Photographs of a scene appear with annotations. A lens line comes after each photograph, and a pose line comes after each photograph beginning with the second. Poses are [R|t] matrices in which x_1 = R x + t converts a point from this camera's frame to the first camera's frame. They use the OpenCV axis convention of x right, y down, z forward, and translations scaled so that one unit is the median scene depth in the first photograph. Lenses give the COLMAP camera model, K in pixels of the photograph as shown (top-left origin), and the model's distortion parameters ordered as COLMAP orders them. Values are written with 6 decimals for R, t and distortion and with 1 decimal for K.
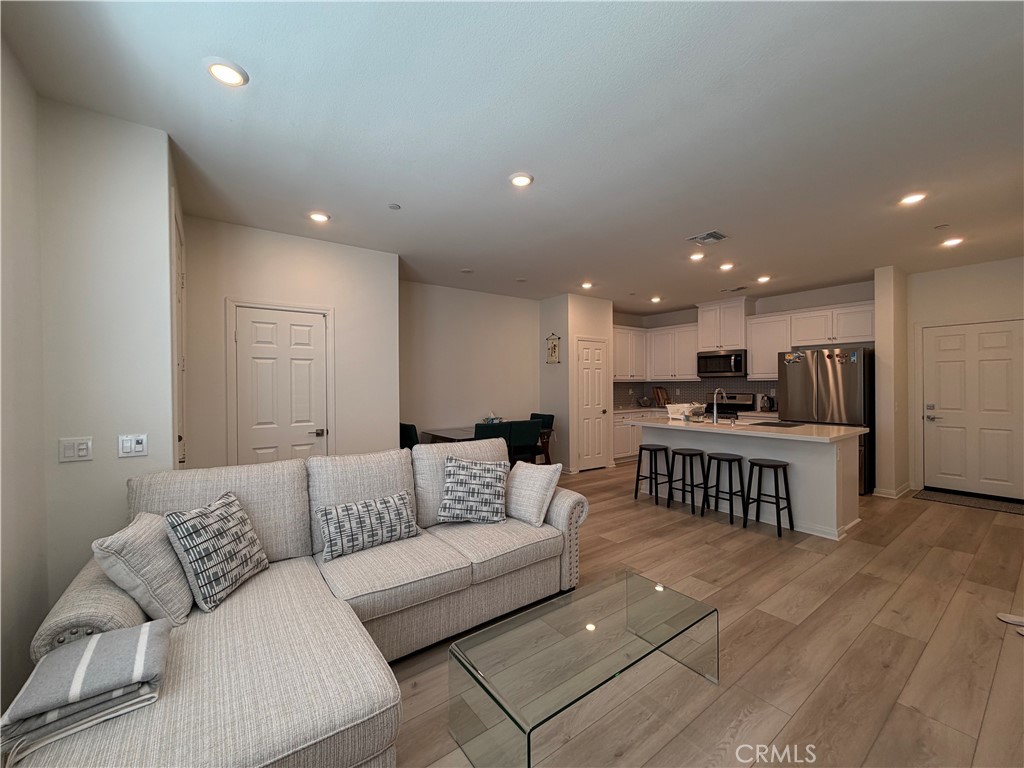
lens RADIAL K [[409.1, 0, 504.5], [0, 409.1, 388.7], [0, 0, 1]] dist [0.002859, 0.000117]
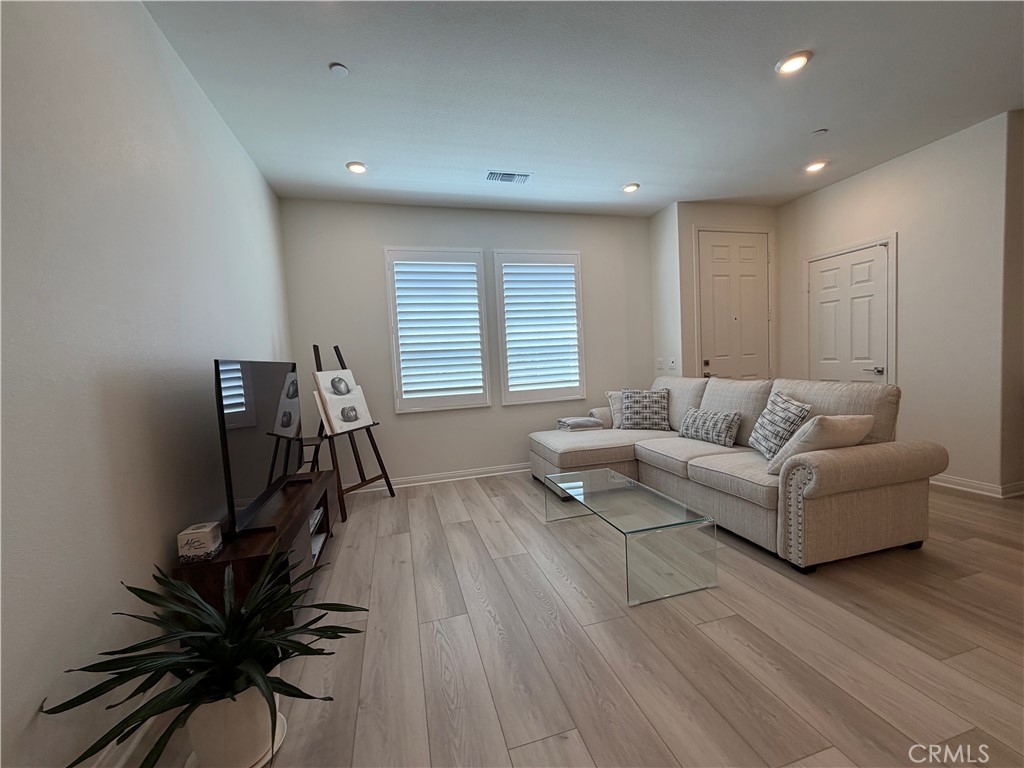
lens RADIAL K [[409.1, 0, 508.1], [0, 409.1, 382.6], [0, 0, 1]] dist [0.002859, 0.000117]
pose [[-0.354630, 0.074093, -0.932066, 0.656508], [0.041826, 0.997115, 0.063350, 0.032731], [0.934071, -0.016518, -0.356706, 0.462119]]
